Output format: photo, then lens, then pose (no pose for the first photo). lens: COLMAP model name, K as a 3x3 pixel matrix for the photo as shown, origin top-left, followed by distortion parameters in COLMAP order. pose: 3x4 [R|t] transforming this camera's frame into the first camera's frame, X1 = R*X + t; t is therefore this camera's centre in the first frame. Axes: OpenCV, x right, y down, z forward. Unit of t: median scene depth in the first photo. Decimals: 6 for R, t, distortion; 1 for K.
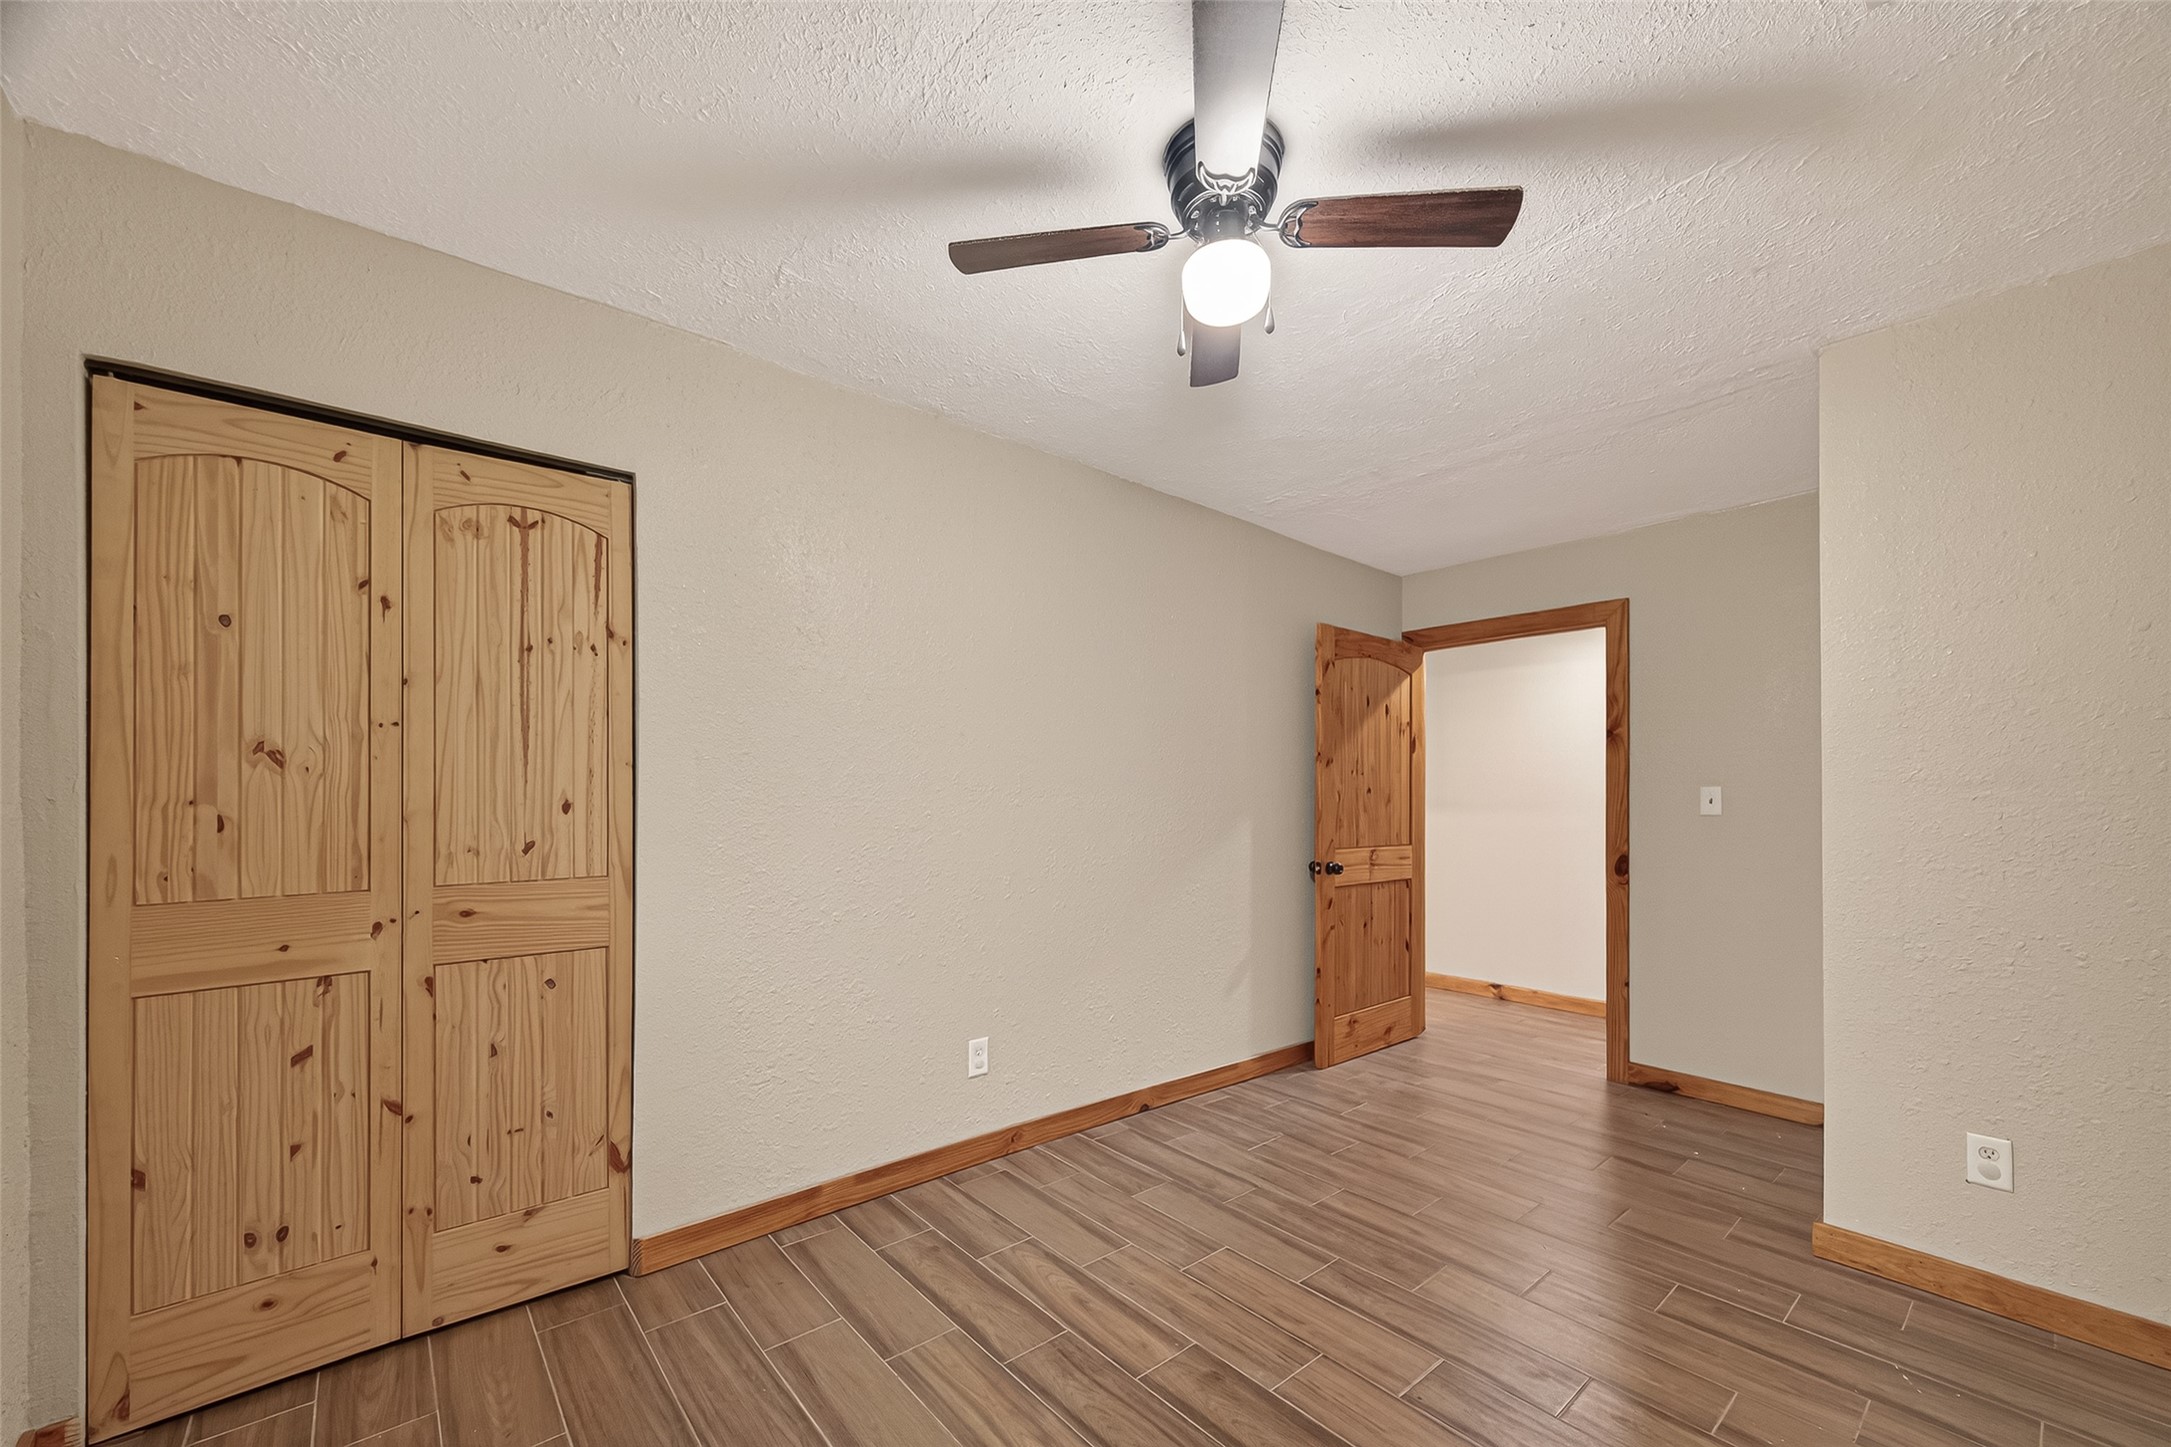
lens RADIAL K [[864.3, 0, 1096.3], [0, 864.3, 778.8], [0, 0, 1]] dist [0.002828, 0.000190]
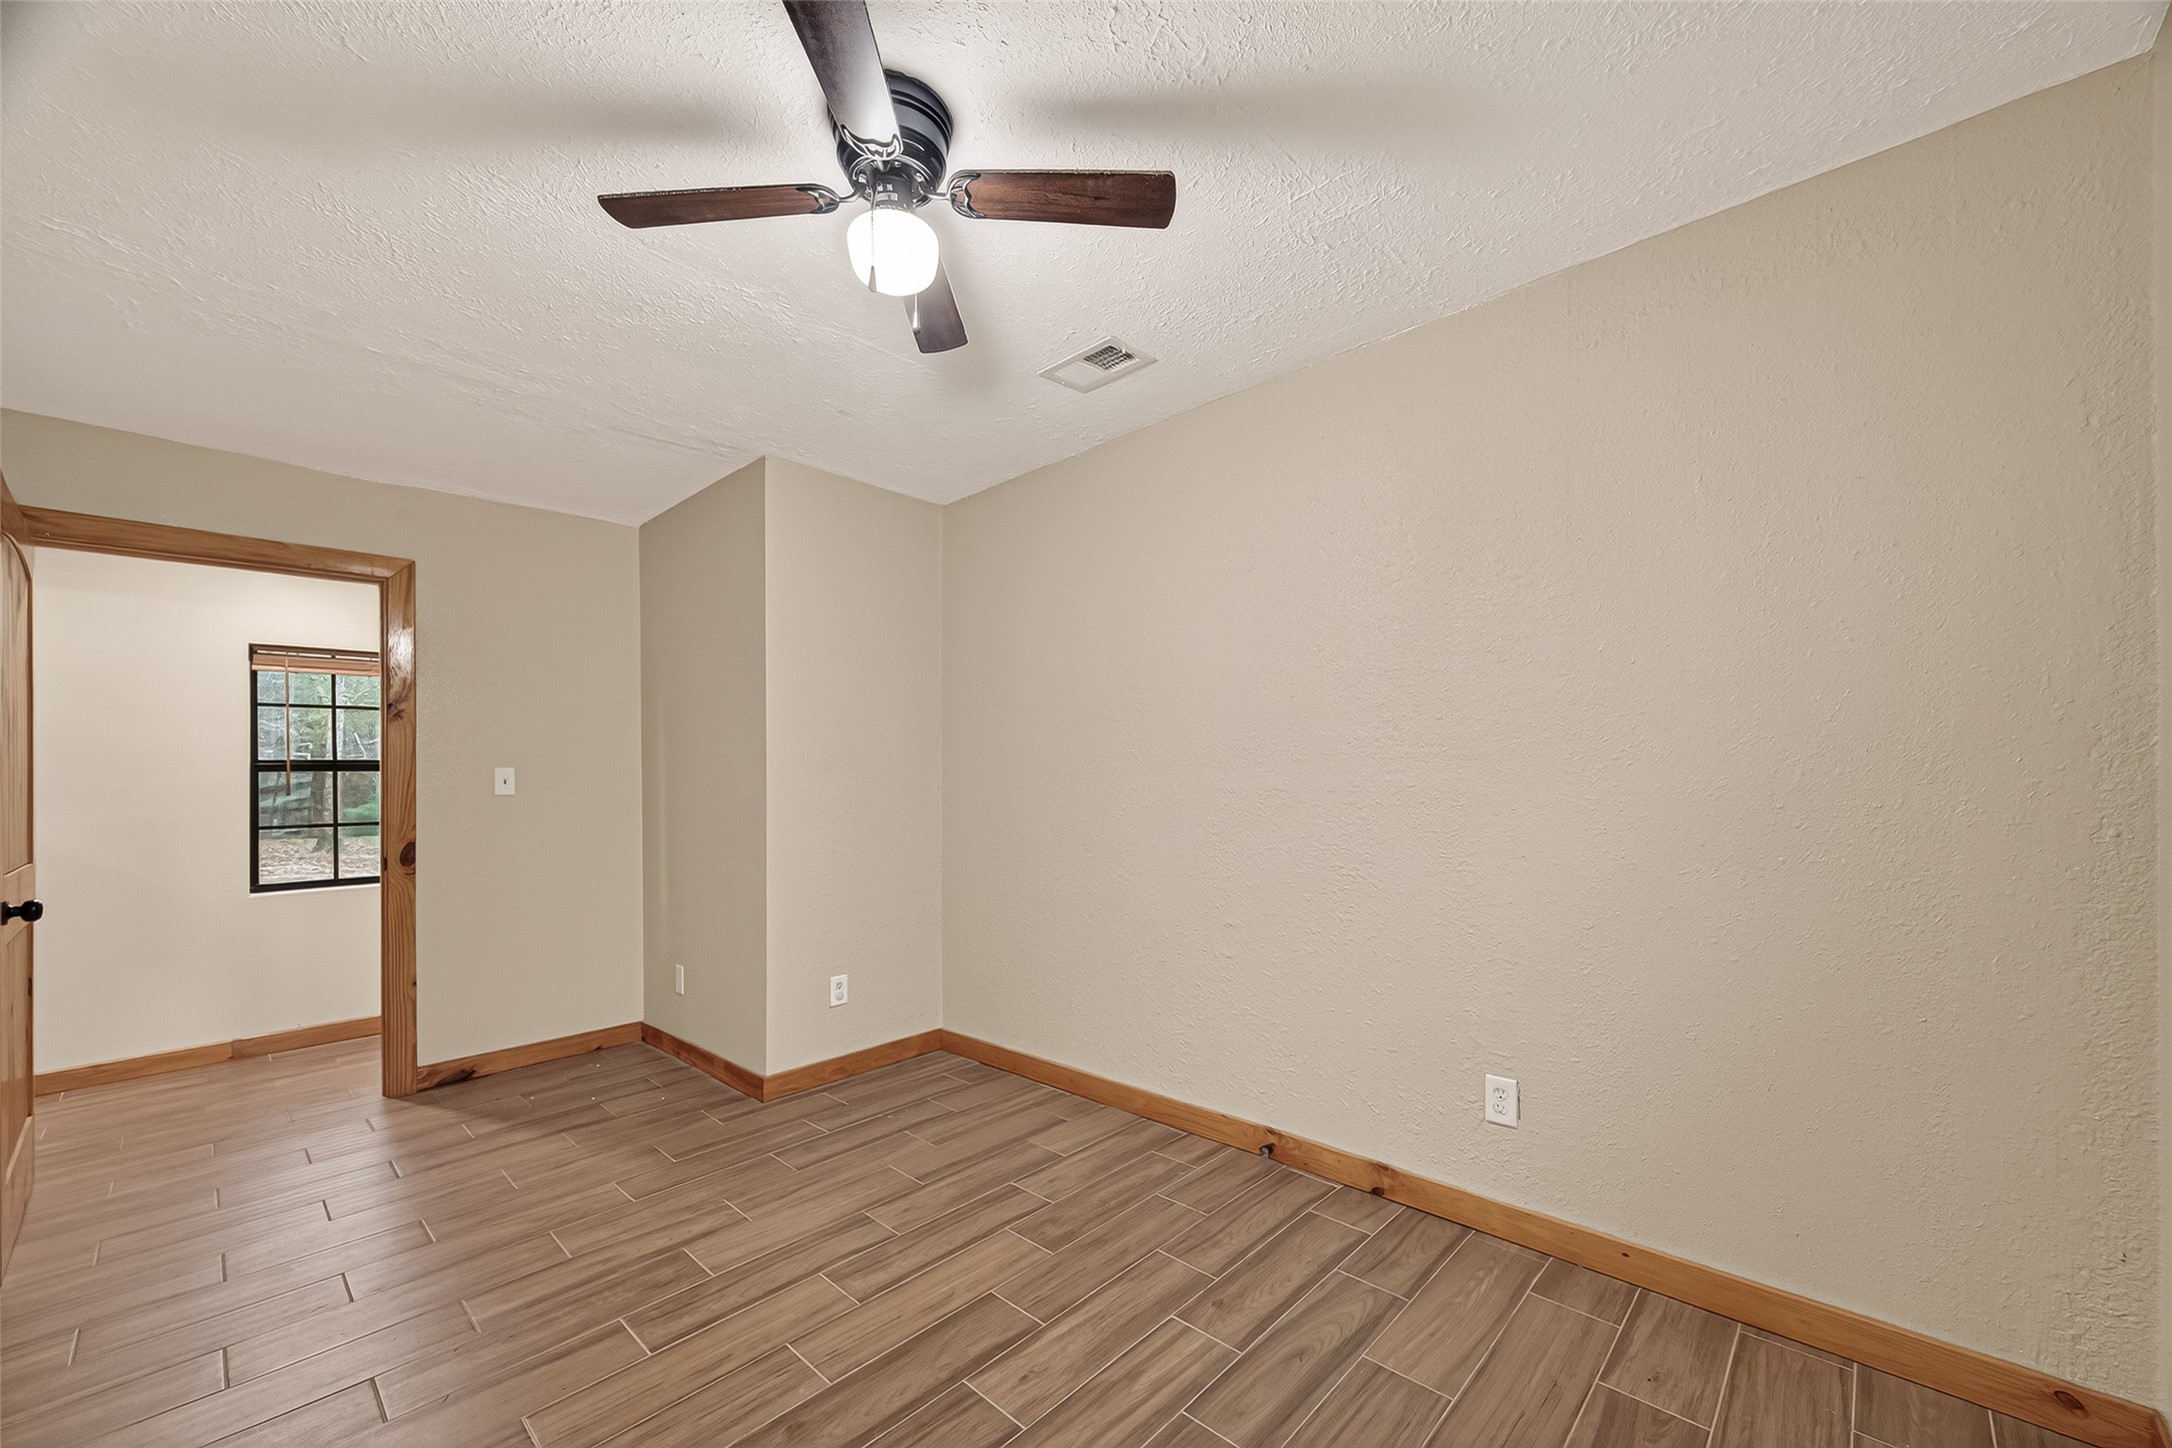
lens RADIAL K [[864.7, 0, 1096.8], [0, 864.7, 779.3], [0, 0, 1]] dist [0.002828, 0.000190]
pose [[-0.122012, -0.012122, 0.992455, -0.484340], [-0.005184, 0.999920, 0.011576, 0.007973], [-0.992515, -0.003732, -0.122065, 0.502490]]
